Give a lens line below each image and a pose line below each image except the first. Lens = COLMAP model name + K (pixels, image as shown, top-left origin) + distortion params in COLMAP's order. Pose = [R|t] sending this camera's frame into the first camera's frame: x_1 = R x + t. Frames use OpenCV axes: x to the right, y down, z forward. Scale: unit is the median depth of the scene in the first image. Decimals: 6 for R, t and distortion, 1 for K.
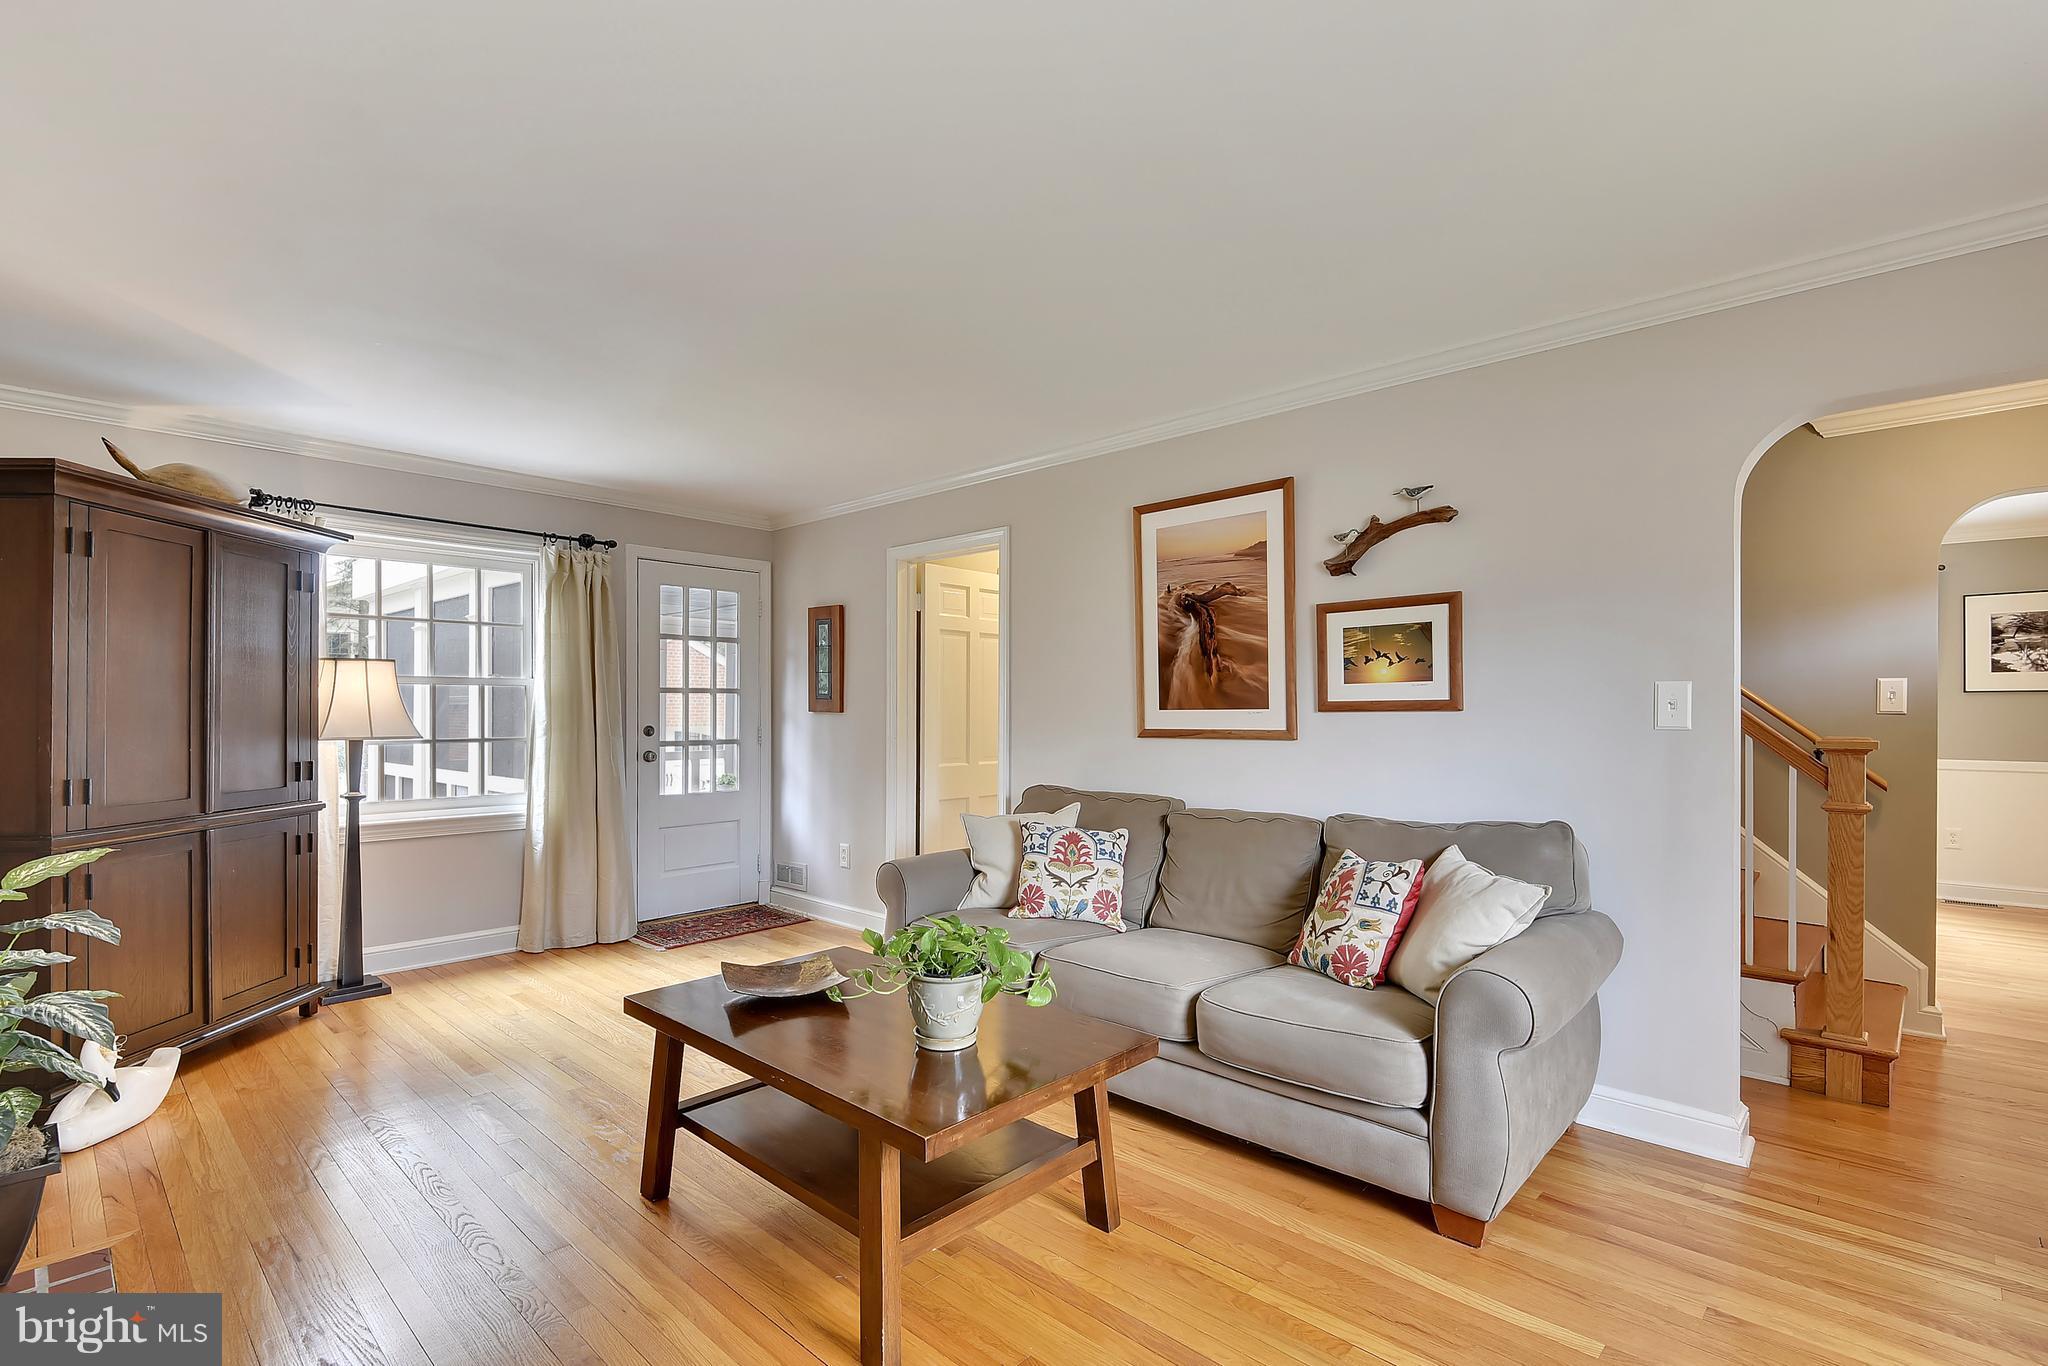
lens RADIAL K [[946.6, 0, 1017.6], [0, 946.6, 714.1], [0, 0, 1]] dist [0.018877, -0.013184]
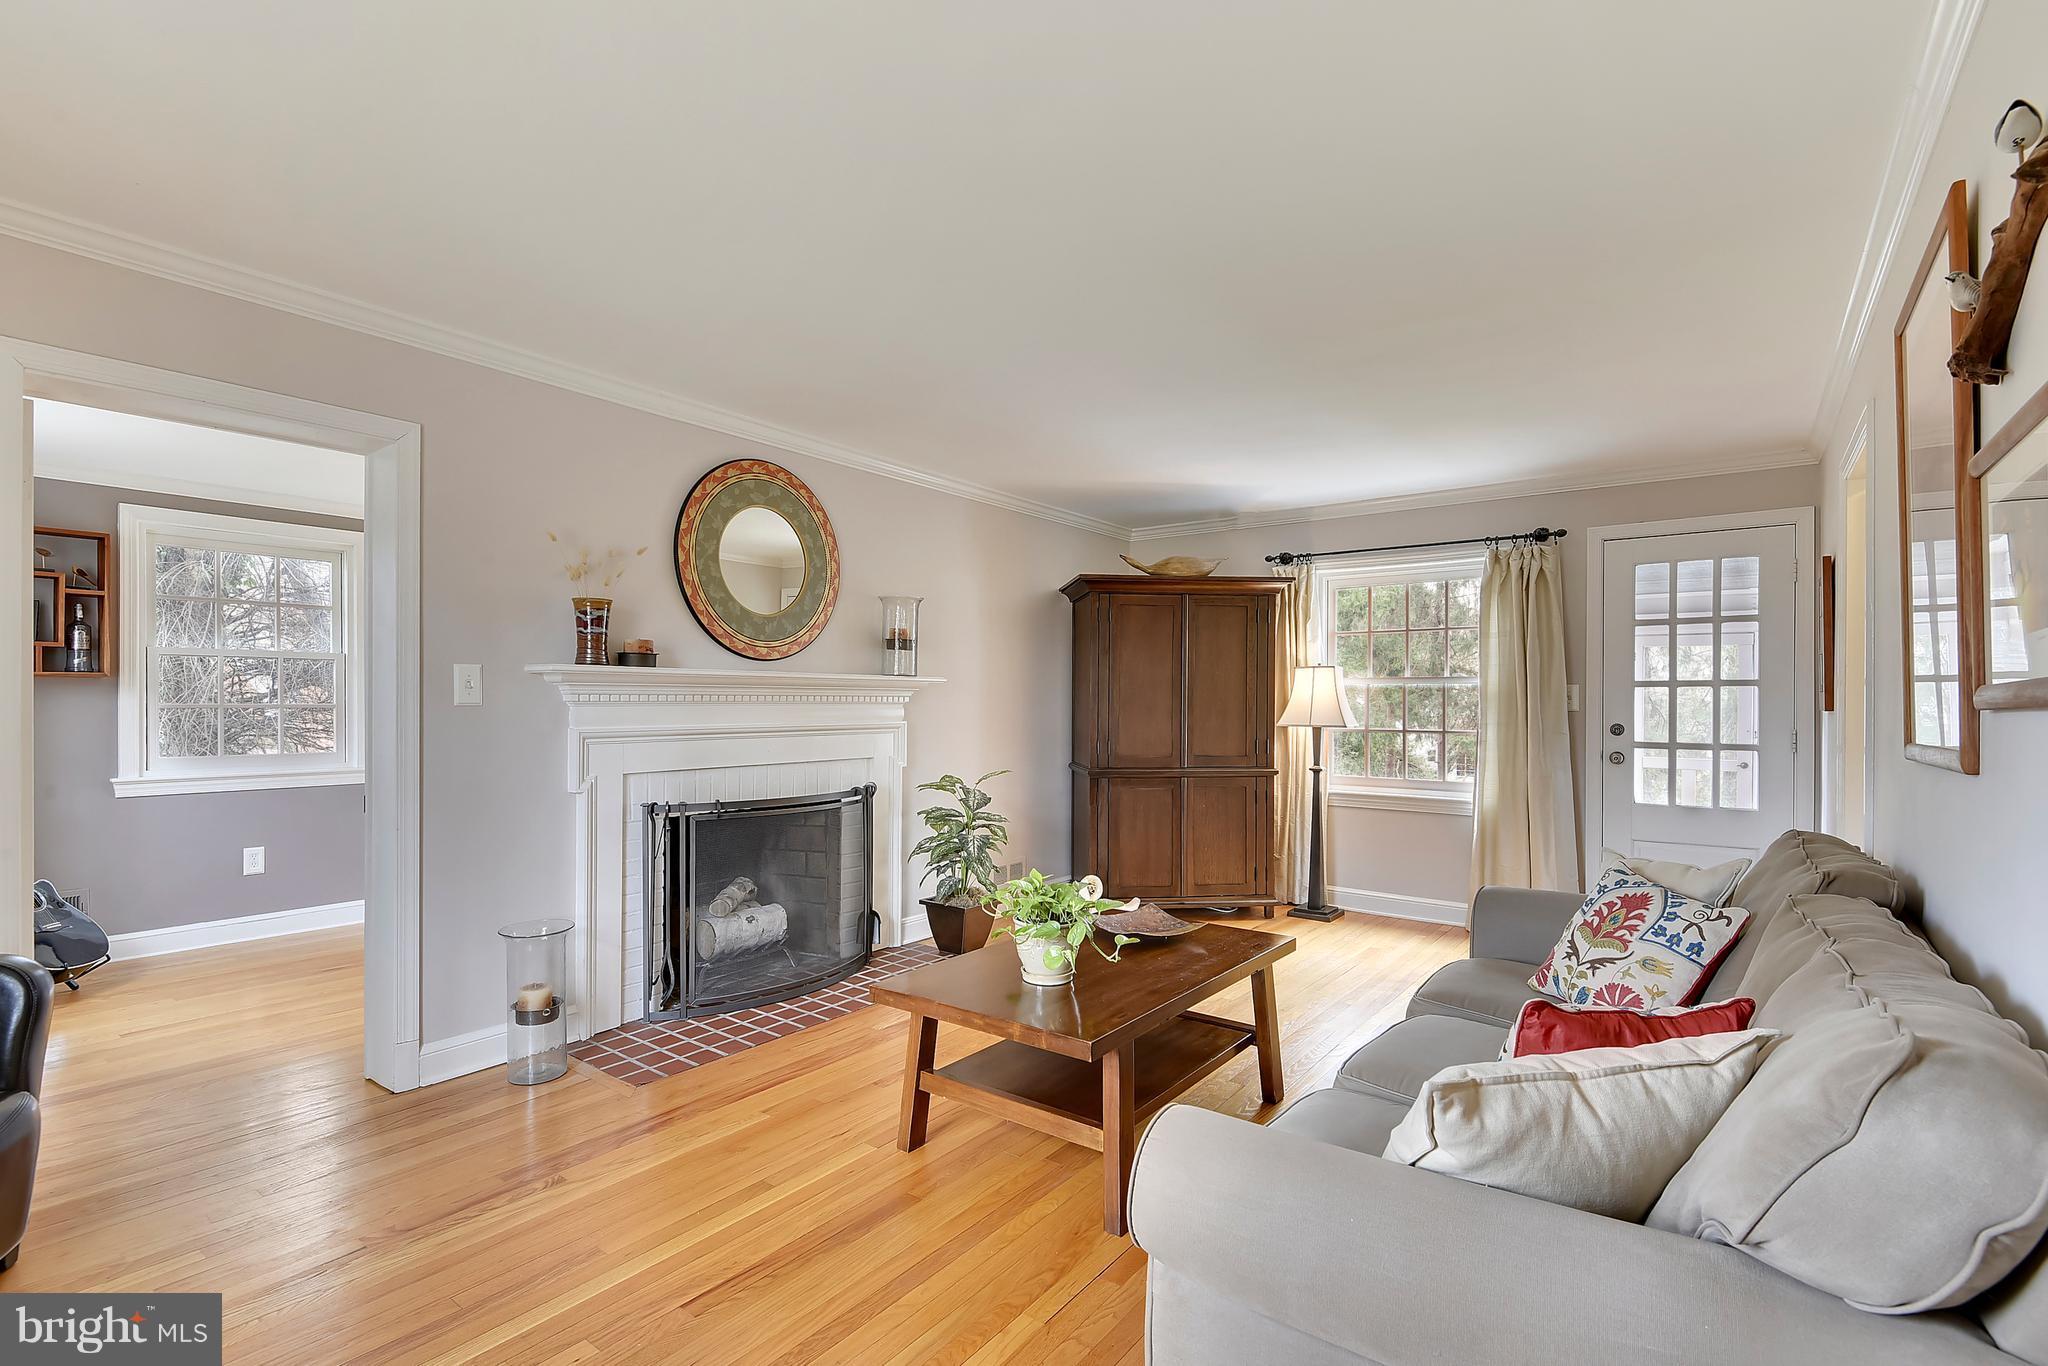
lens RADIAL K [[946.6, 0, 1017.6], [0, 946.6, 714.1], [0, 0, 1]] dist [0.018877, -0.013184]
pose [[0.097782, 0.010700, -0.995150, 0.480644], [-0.009415, 0.999907, 0.009826, -0.000490], [0.995163, 0.008408, 0.097873, 0.364575]]
